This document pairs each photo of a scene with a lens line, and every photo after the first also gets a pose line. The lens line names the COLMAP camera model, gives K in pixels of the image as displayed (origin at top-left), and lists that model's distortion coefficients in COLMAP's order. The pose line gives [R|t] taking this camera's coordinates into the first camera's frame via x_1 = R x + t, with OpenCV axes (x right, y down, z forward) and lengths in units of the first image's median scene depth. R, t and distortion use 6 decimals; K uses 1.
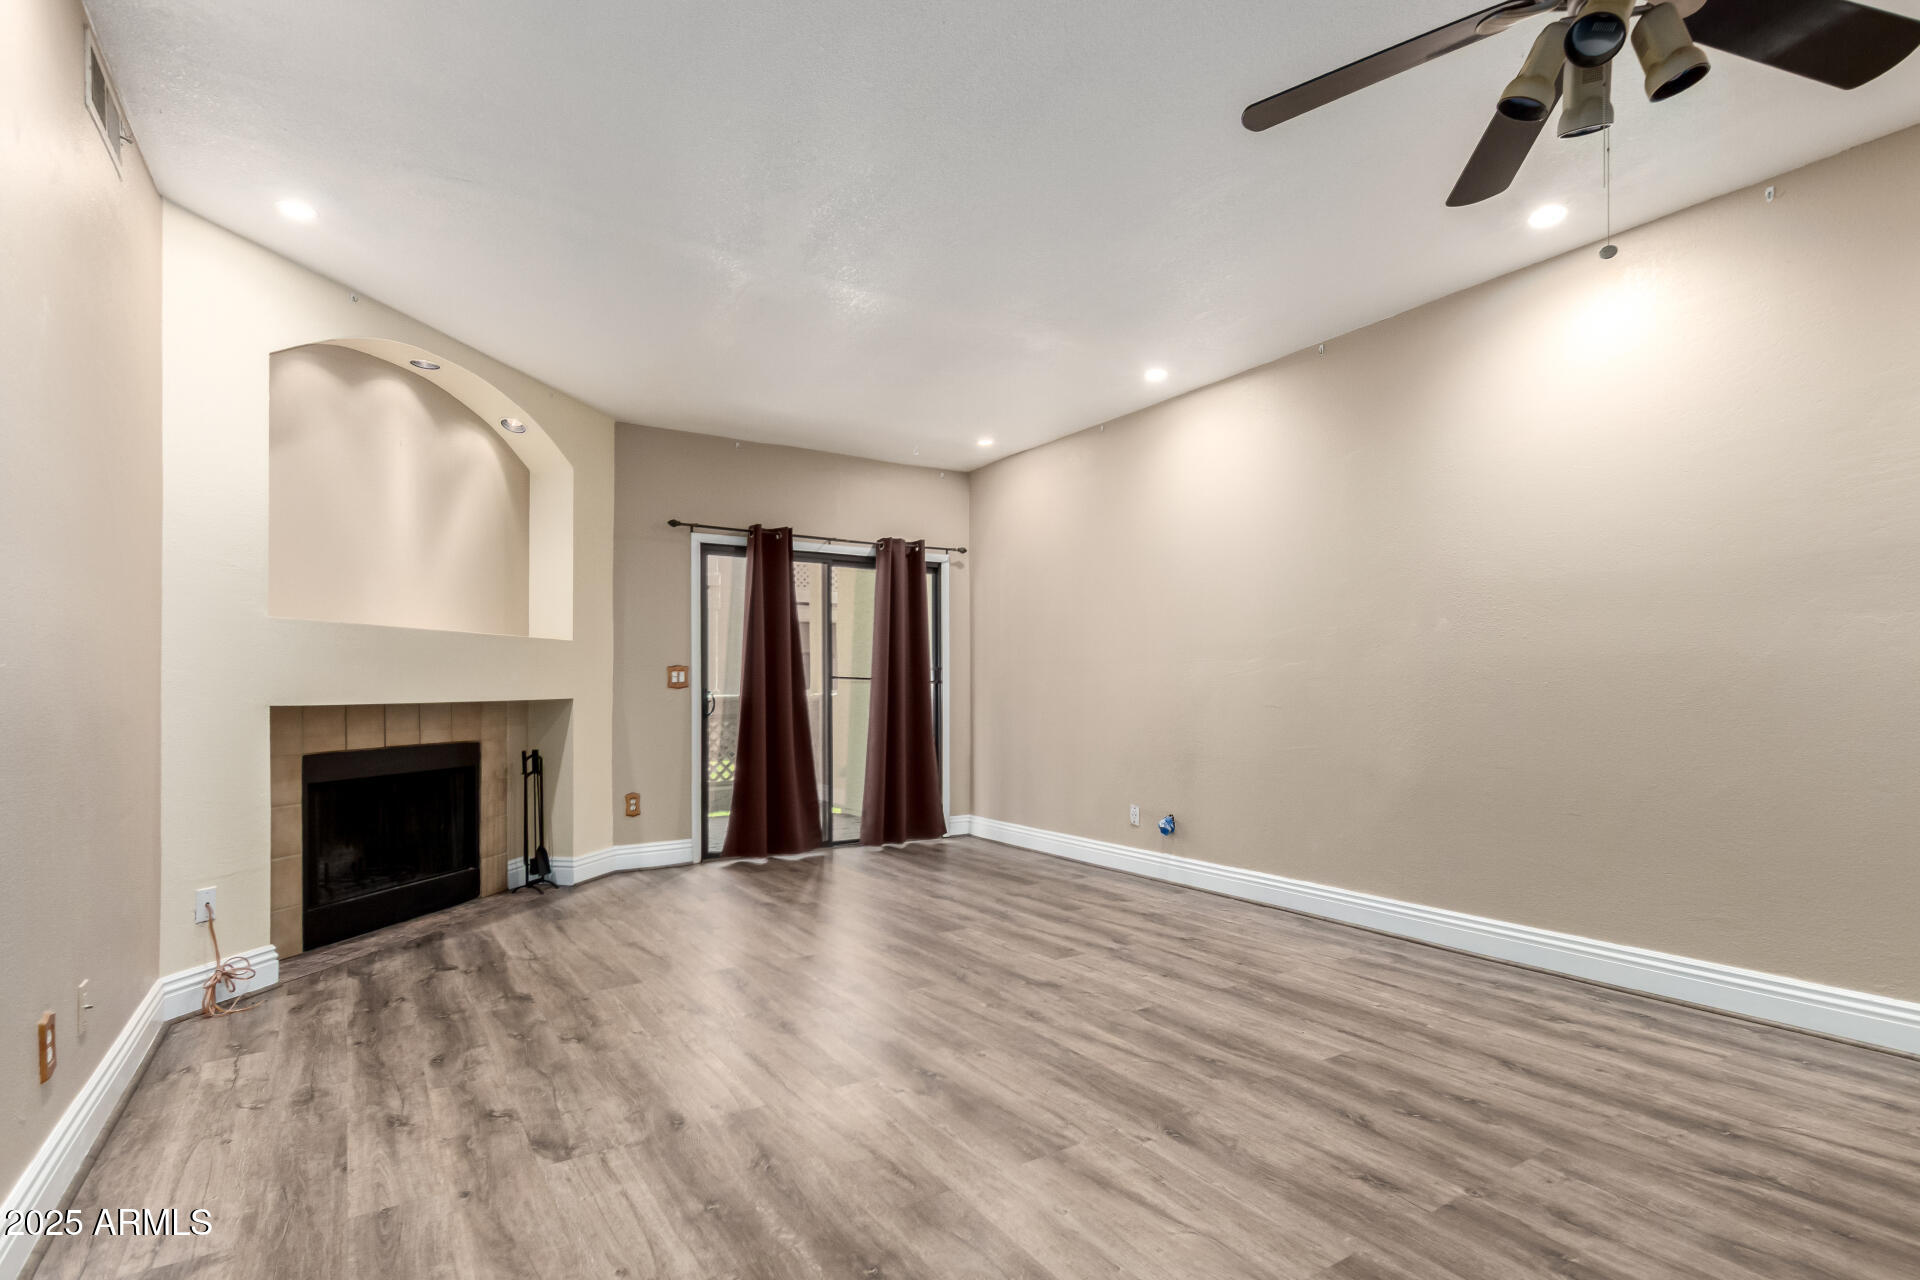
lens RADIAL K [[909.2, 0, 956.9], [0, 909.2, 682.5], [0, 0, 1]] dist [0.015924, -0.007642]
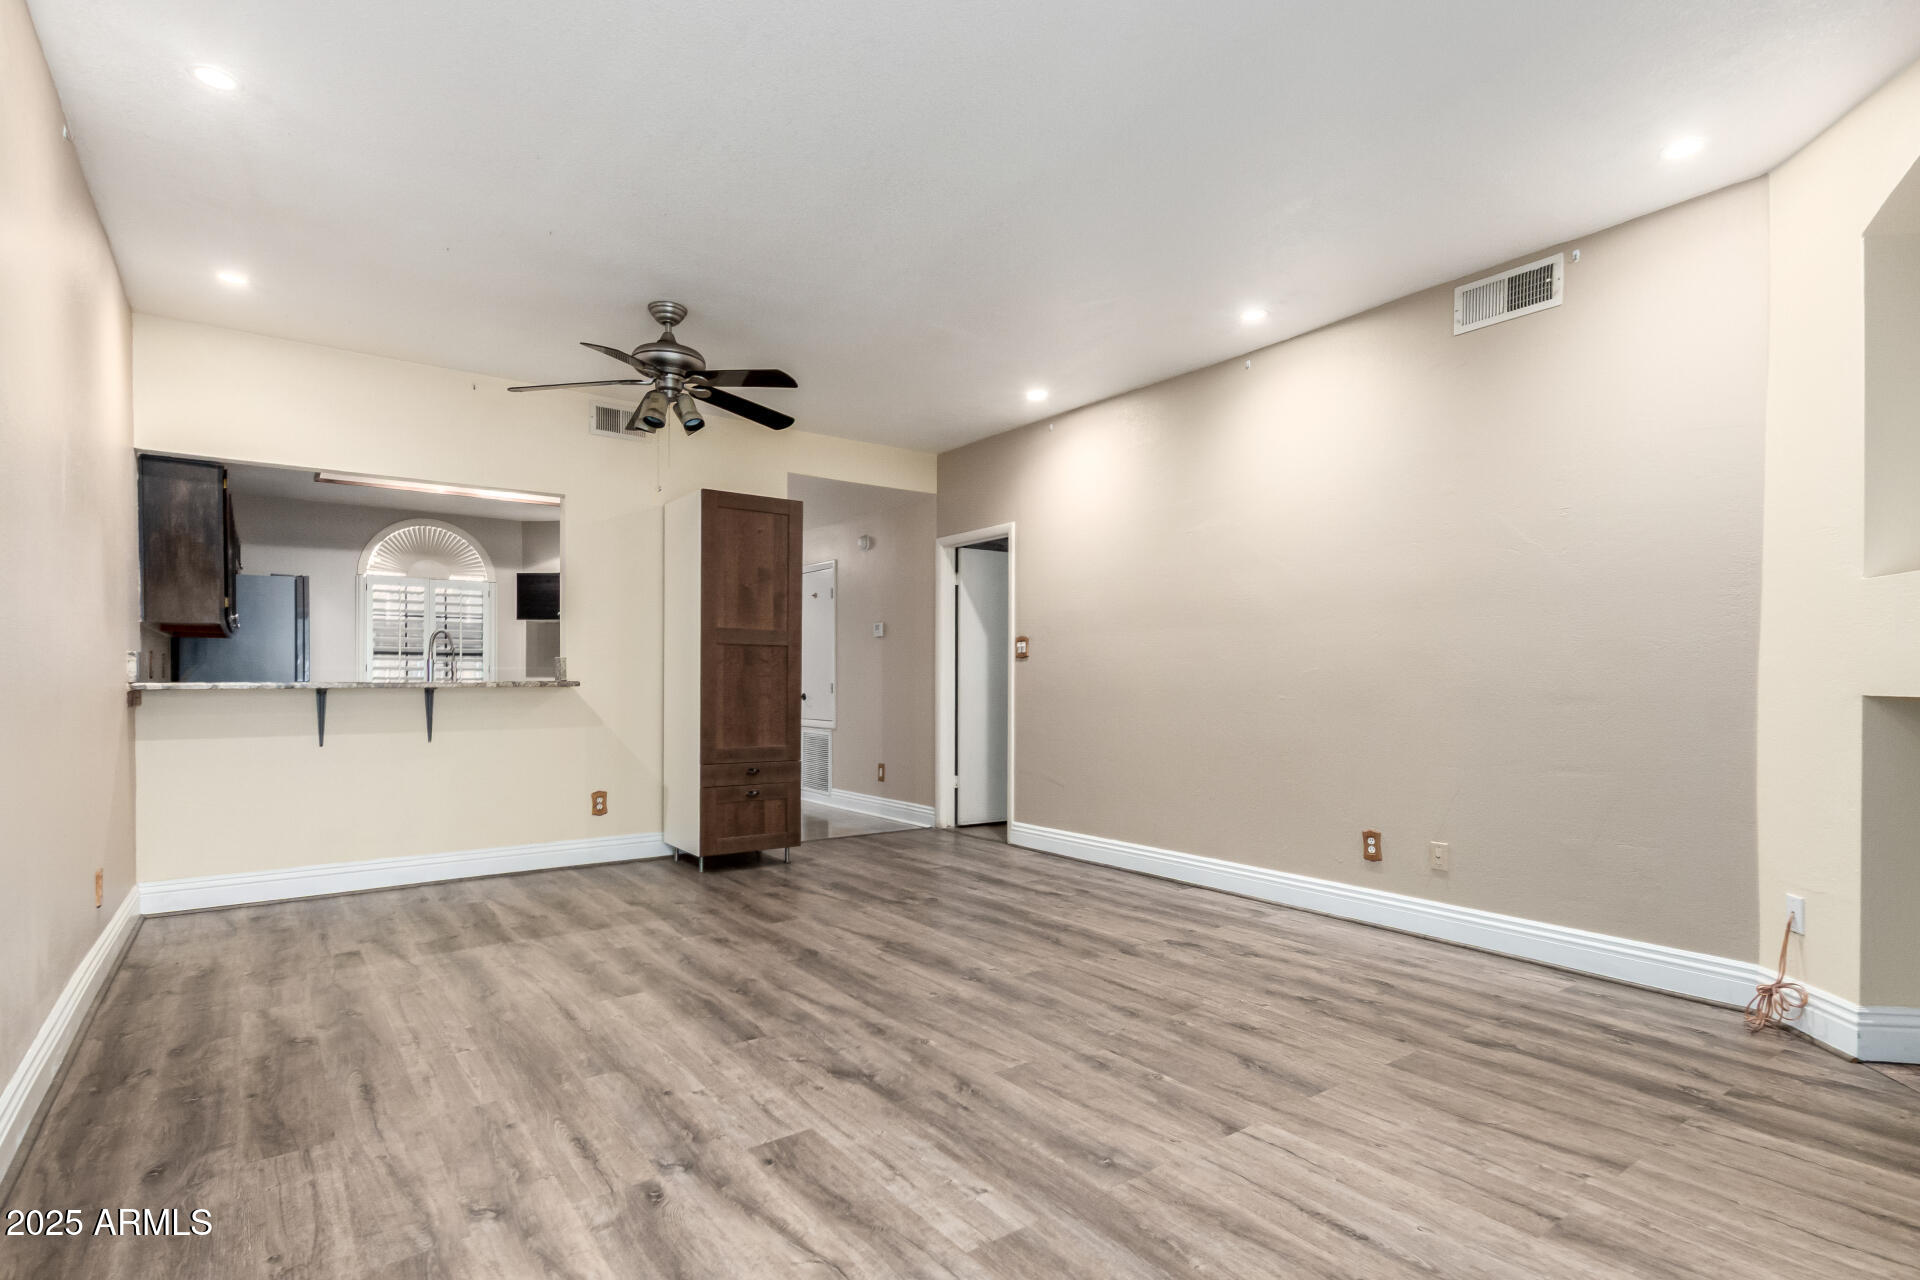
lens RADIAL K [[927.8, 0, 964.8], [0, 927.8, 657.4], [0, 0, 1]] dist [0.017806, -0.008230]
pose [[-0.997831, 0.000129, -0.065824, 0.063375], [0.002372, 0.999419, -0.033987, 0.022769], [0.065781, -0.034070, -0.997252, 2.138380]]
